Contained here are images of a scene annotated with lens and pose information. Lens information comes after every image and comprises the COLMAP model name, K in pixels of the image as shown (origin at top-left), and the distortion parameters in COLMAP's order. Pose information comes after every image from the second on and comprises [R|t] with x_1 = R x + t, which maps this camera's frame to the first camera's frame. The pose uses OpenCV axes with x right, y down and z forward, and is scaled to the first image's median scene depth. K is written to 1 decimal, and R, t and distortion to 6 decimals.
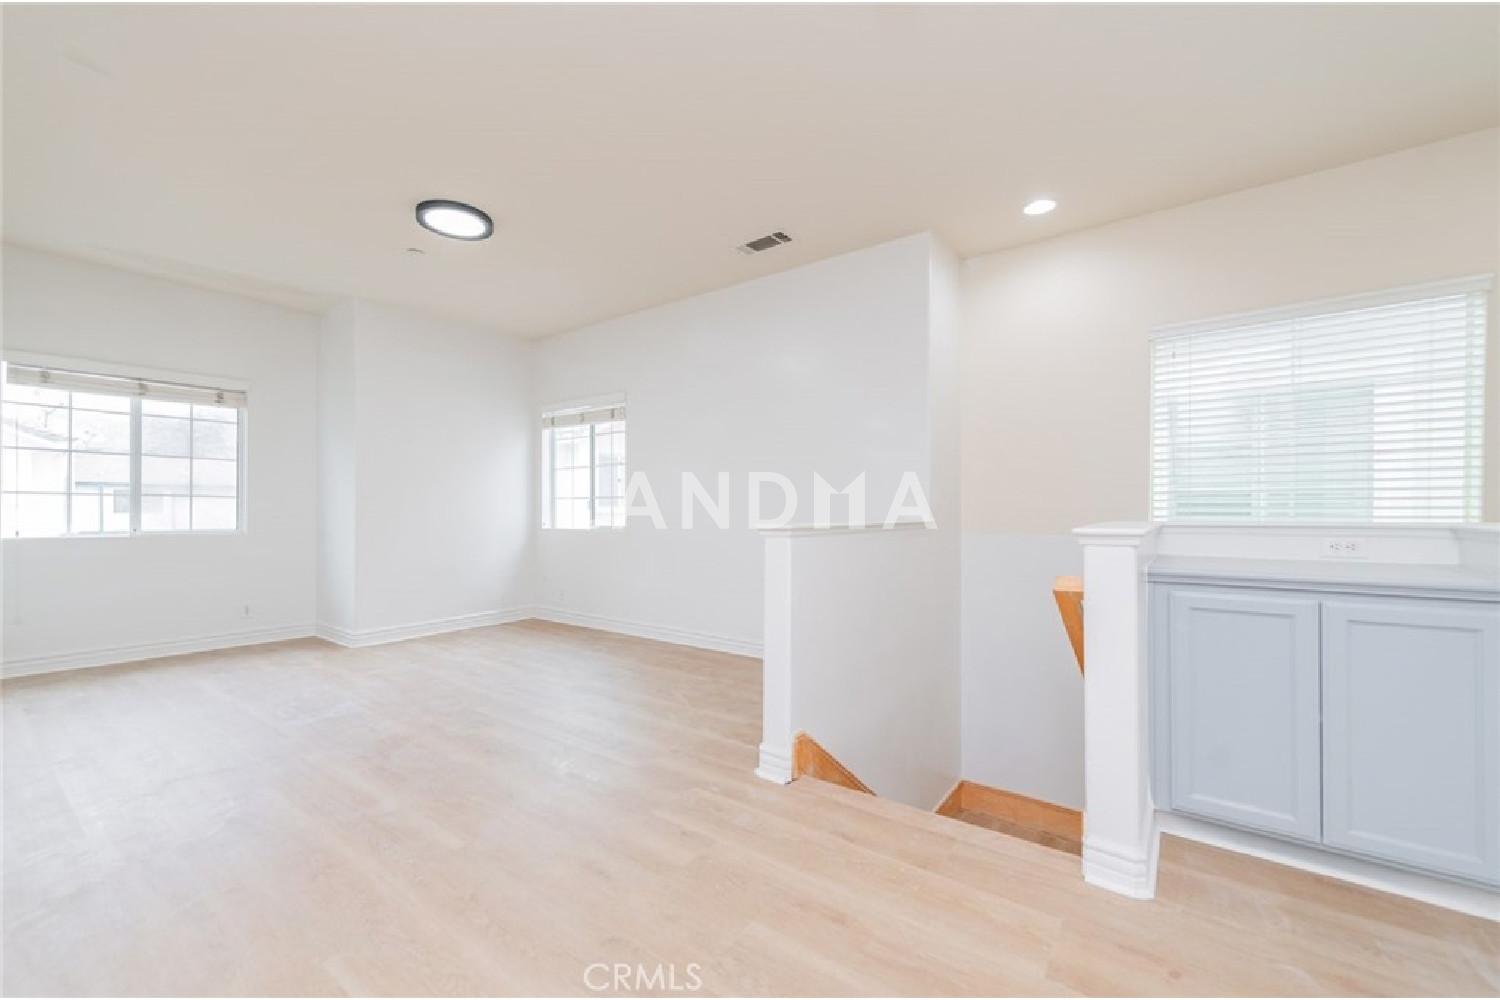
lens RADIAL K [[589.8, 0, 745.8], [0, 589.8, 506.6], [0, 0, 1]] dist [0.003720, -0.001521]
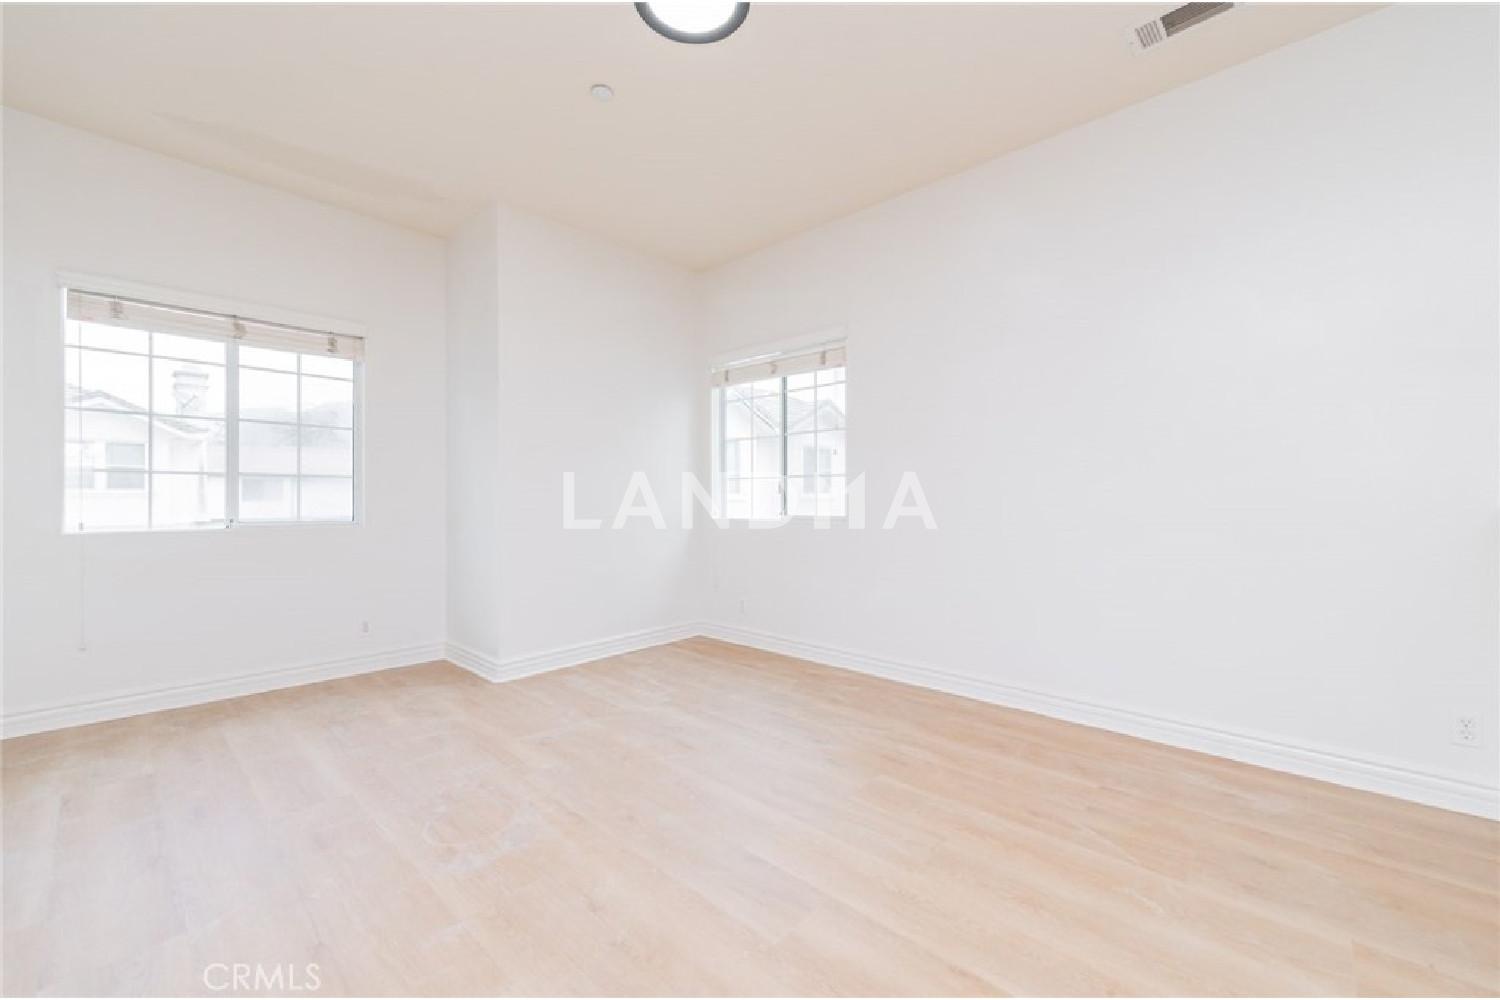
lens RADIAL K [[589.8, 0, 719.3], [0, 589.8, 497.4], [0, 0, 1]] dist [0.003720, -0.001521]
pose [[0.988501, -0.004109, -0.151159, -0.267653], [0.004839, 0.999978, 0.004462, 0.007900], [0.151138, -0.005143, 0.988499, 0.304838]]
